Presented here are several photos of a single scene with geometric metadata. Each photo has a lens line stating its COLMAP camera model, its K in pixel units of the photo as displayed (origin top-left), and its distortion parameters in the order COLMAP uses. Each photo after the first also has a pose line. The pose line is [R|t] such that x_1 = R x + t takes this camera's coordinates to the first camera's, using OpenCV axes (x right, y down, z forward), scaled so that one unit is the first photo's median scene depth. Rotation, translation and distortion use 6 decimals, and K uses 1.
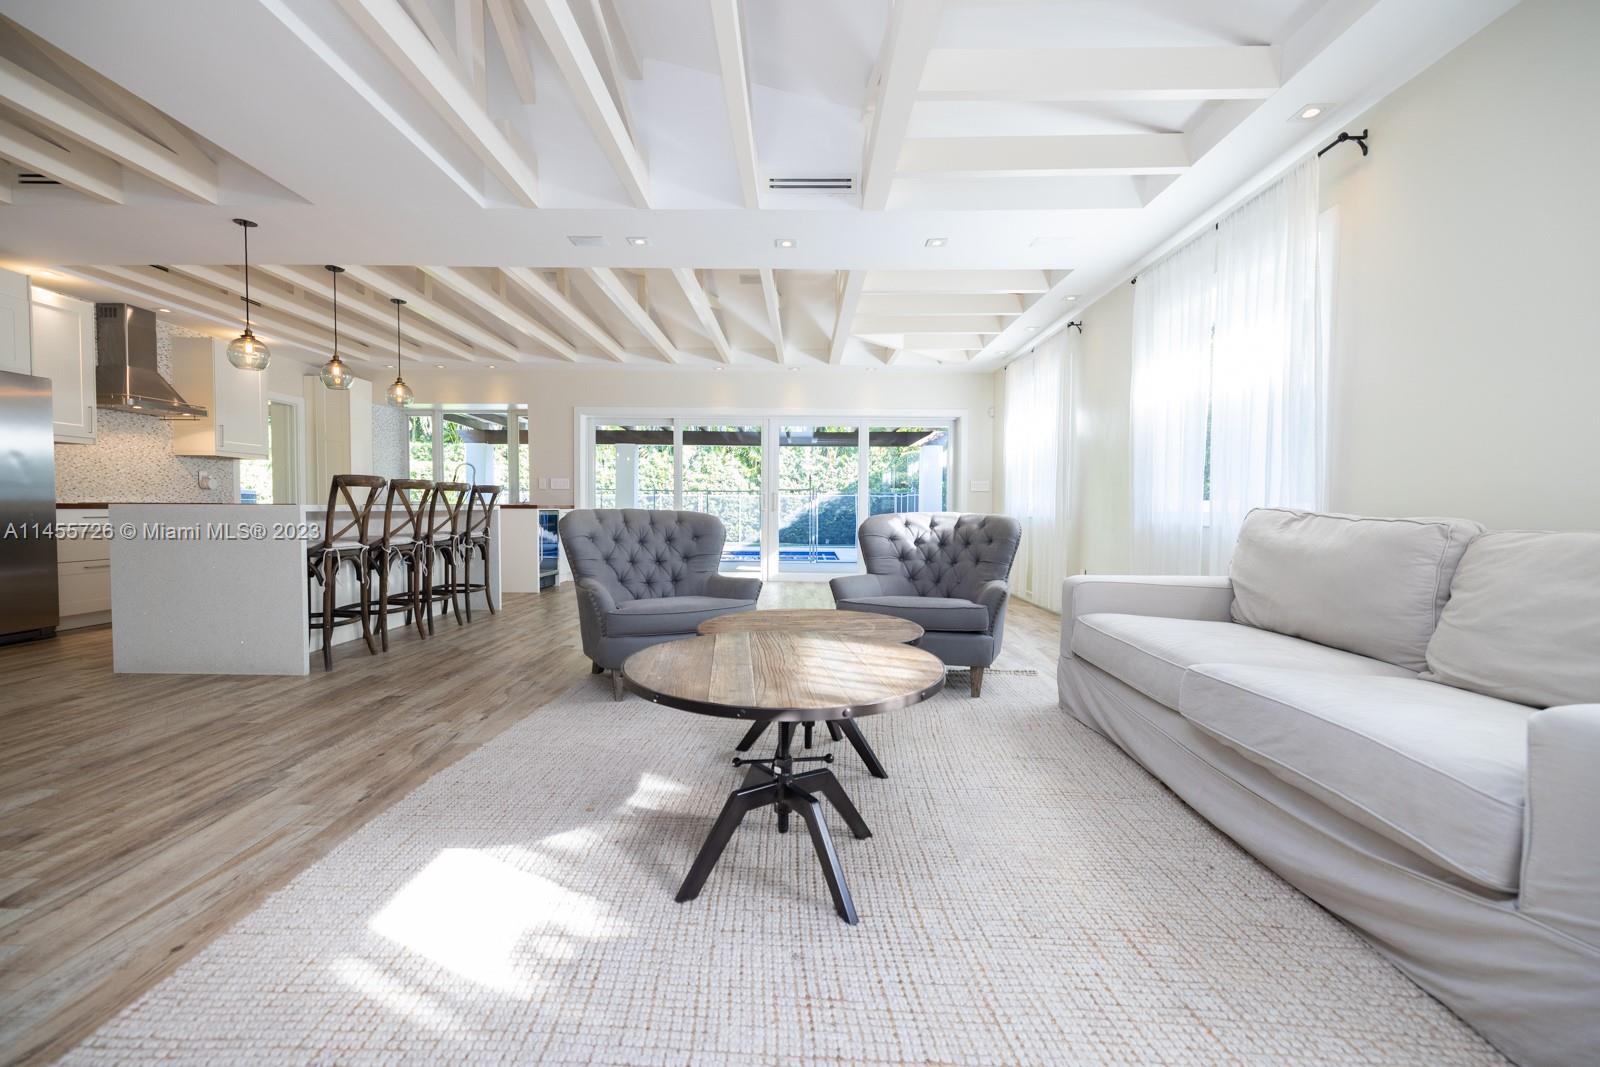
lens RADIAL K [[681.3, 0, 802.6], [0, 681.3, 532.4], [0, 0, 1]] dist [0.001312, -0.000192]
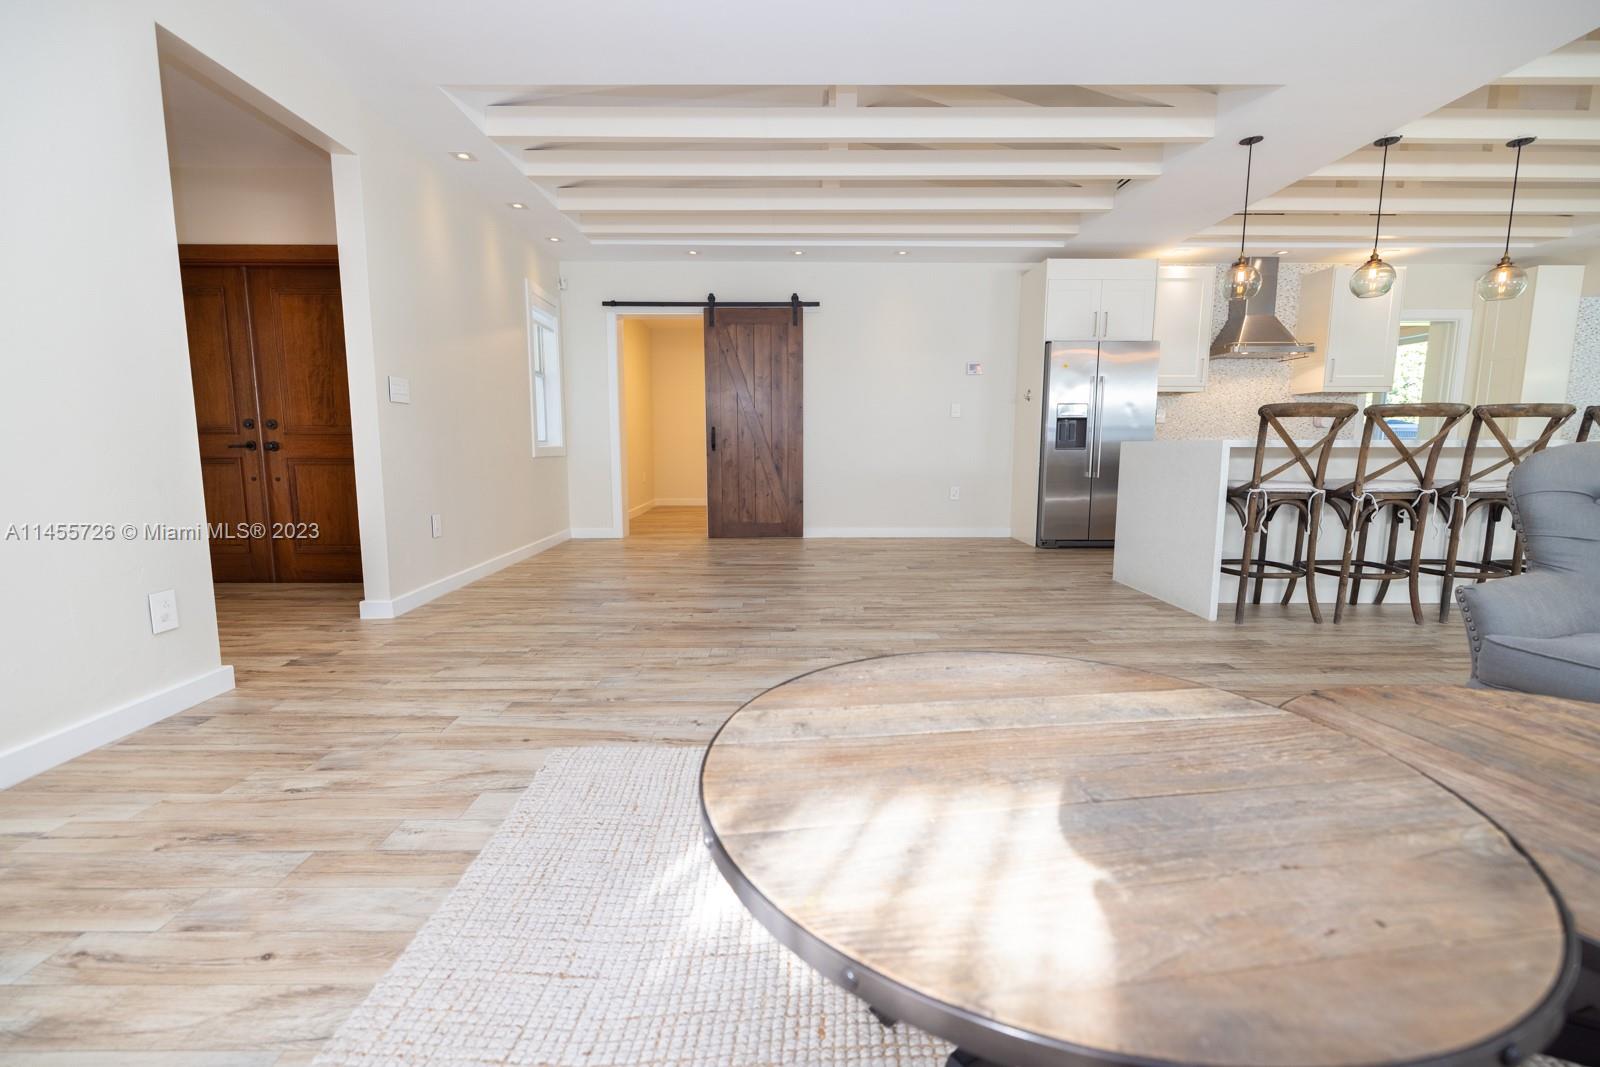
lens RADIAL K [[680.2, 0, 800.0], [0, 680.2, 533.5], [0, 0, 1]] dist [0.000166, -0.000211]
pose [[-0.003408, 0.123197, -0.992376, 0.164387], [-0.038369, 0.991635, 0.123237, -0.005376], [0.999258, 0.038497, 0.001347, 0.346063]]
